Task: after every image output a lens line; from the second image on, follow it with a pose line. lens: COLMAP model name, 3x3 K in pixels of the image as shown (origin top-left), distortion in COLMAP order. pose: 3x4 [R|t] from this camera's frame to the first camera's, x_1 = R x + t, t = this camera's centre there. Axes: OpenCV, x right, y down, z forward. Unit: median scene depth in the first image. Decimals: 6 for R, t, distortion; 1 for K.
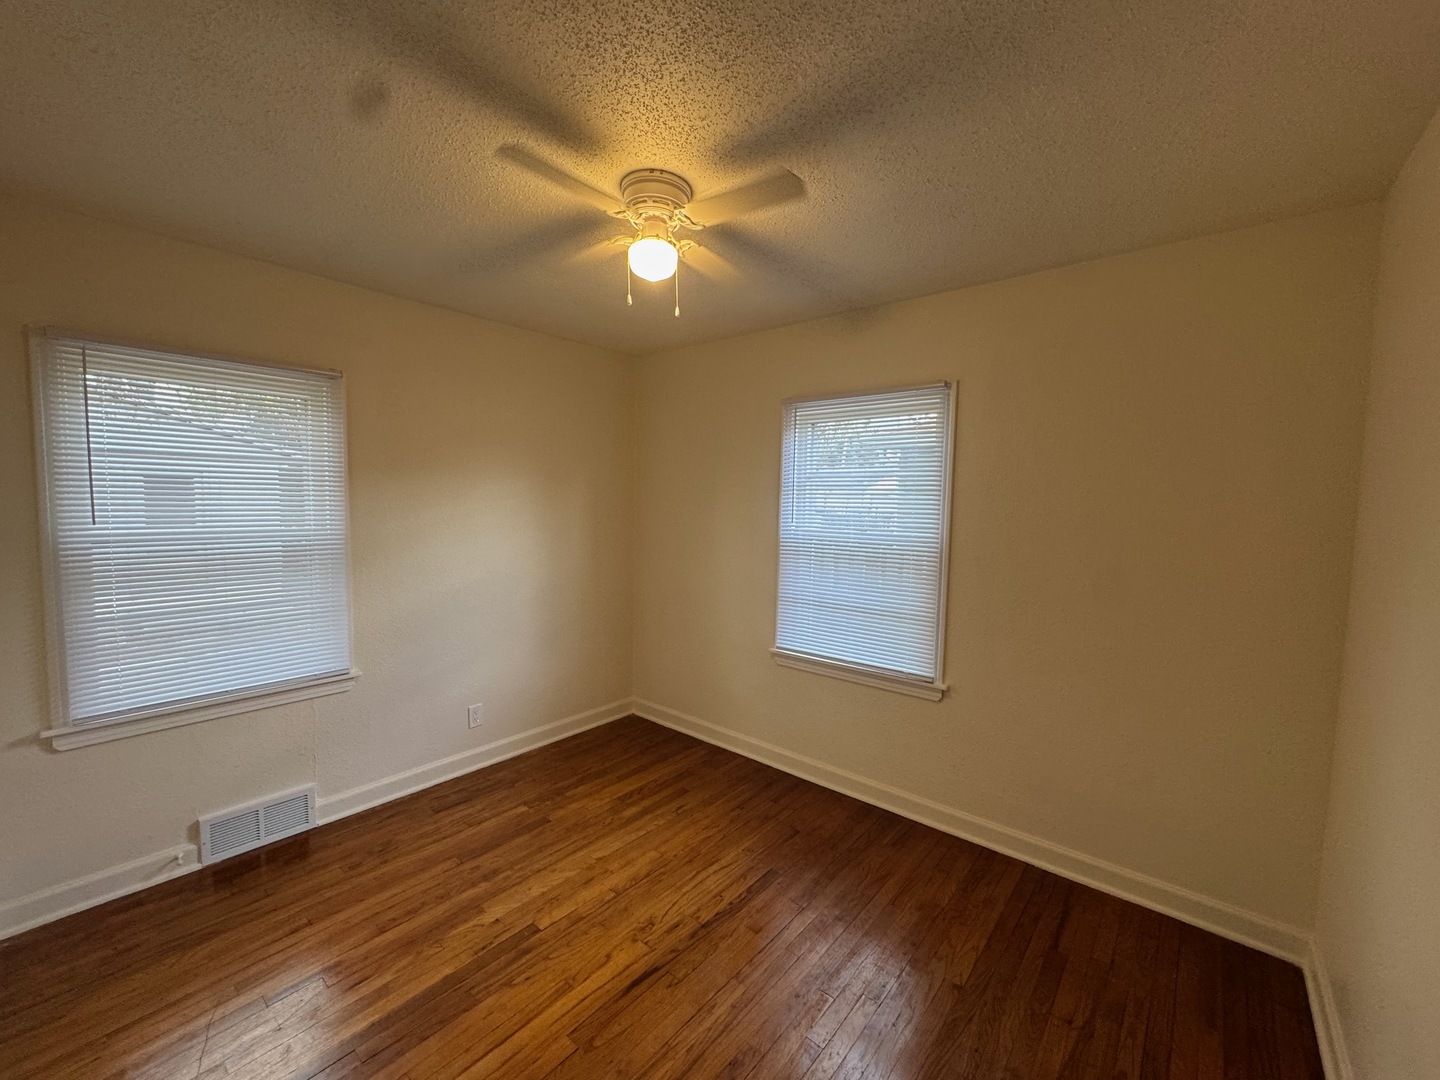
lens RADIAL K [[572.1, 0, 719.6], [0, 572.1, 540.4], [0, 0, 1]] dist [-0.001276, -0.000228]
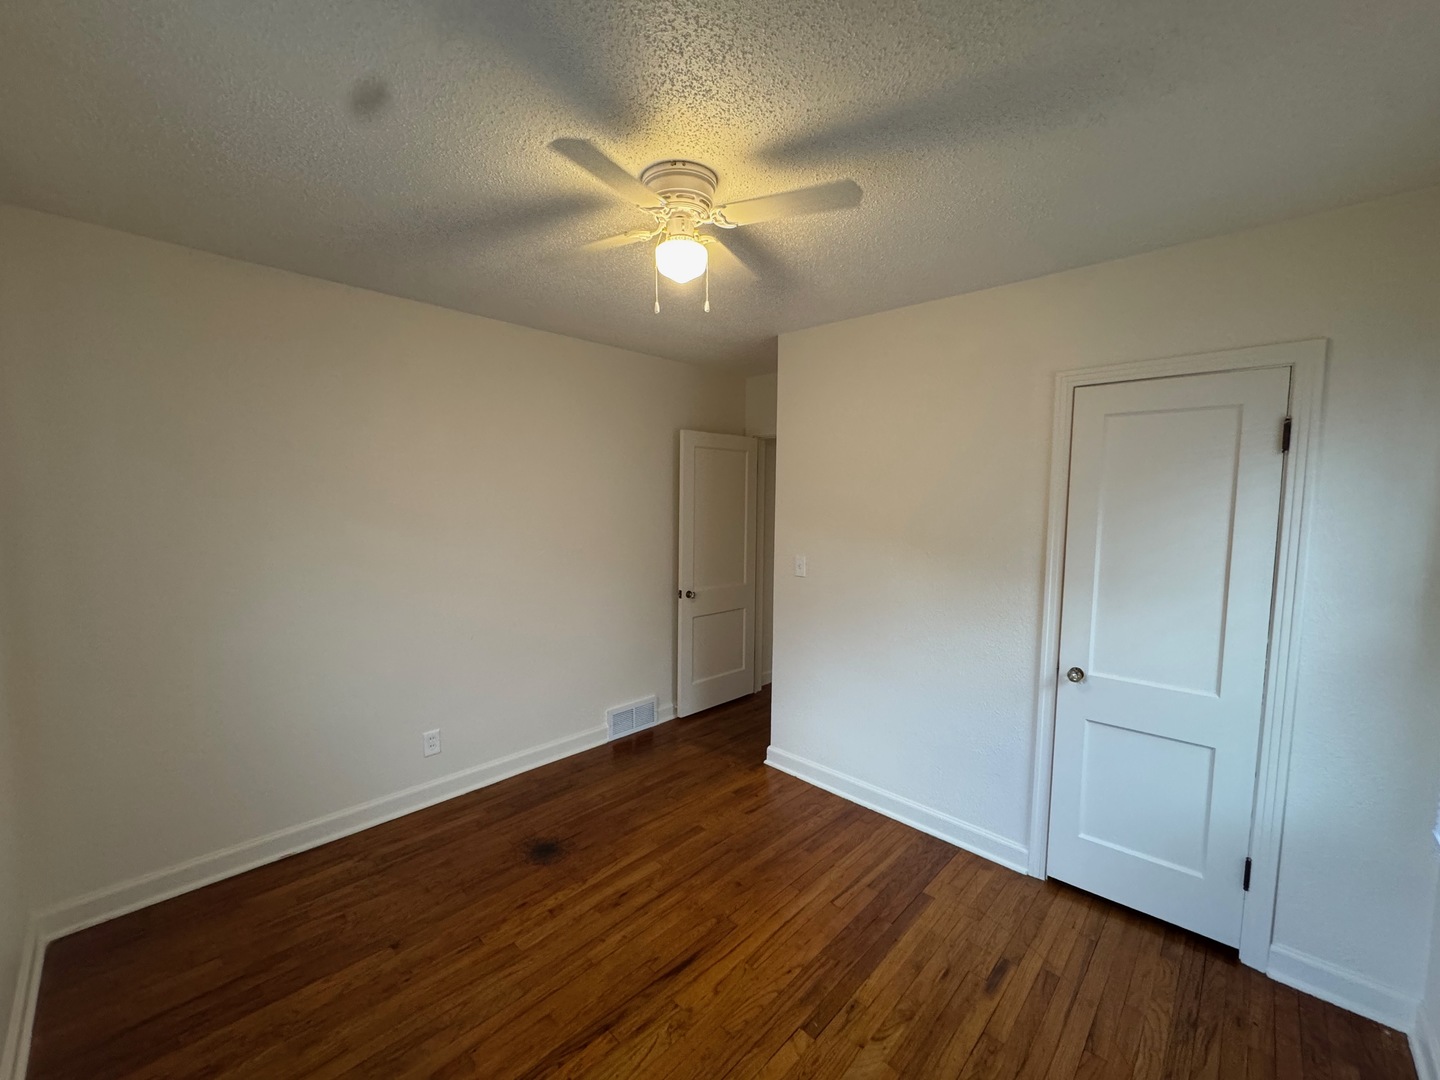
lens RADIAL K [[572.1, 0, 719.5], [0, 572.1, 538.5], [0, 0, 1]] dist [-0.001276, -0.000228]
pose [[-0.997512, -0.037210, 0.059883, -0.232050], [-0.028193, 0.989038, 0.144946, -0.161344], [-0.064620, 0.142897, -0.987626, 1.857345]]
